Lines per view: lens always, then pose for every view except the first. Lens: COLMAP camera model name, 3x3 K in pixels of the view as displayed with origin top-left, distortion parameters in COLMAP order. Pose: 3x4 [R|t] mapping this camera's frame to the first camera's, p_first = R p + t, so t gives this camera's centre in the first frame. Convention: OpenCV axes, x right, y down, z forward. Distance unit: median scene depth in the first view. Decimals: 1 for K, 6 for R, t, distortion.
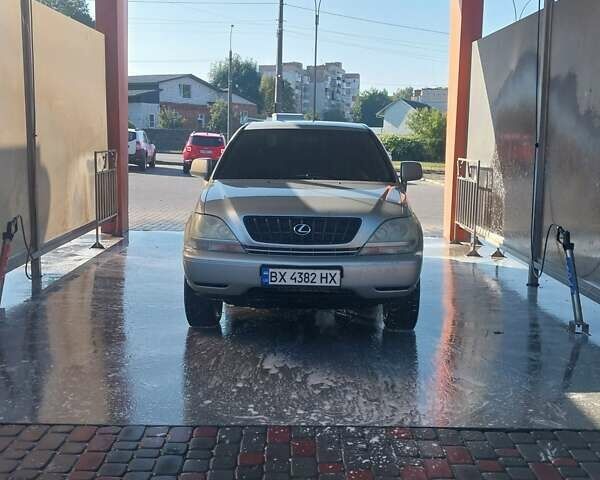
lens RADIAL K [[664.4, 0, 311.4], [0, 664.4, 240.6], [0, 0, 1]] dist [0.155535, -0.436187]
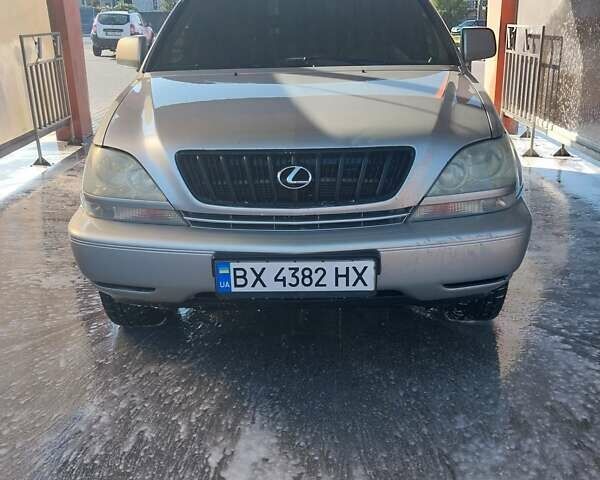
lens RADIAL K [[621.2, 0, 300.0], [0, 621.2, 240.0], [0, 0, 1]] dist [0.149226, -0.400236]
pose [[0.998910, -0.030700, -0.035155, 0.004569], [0.036793, 0.981401, 0.188412, -0.056469], [0.028717, -0.189501, 0.981461, 0.532807]]
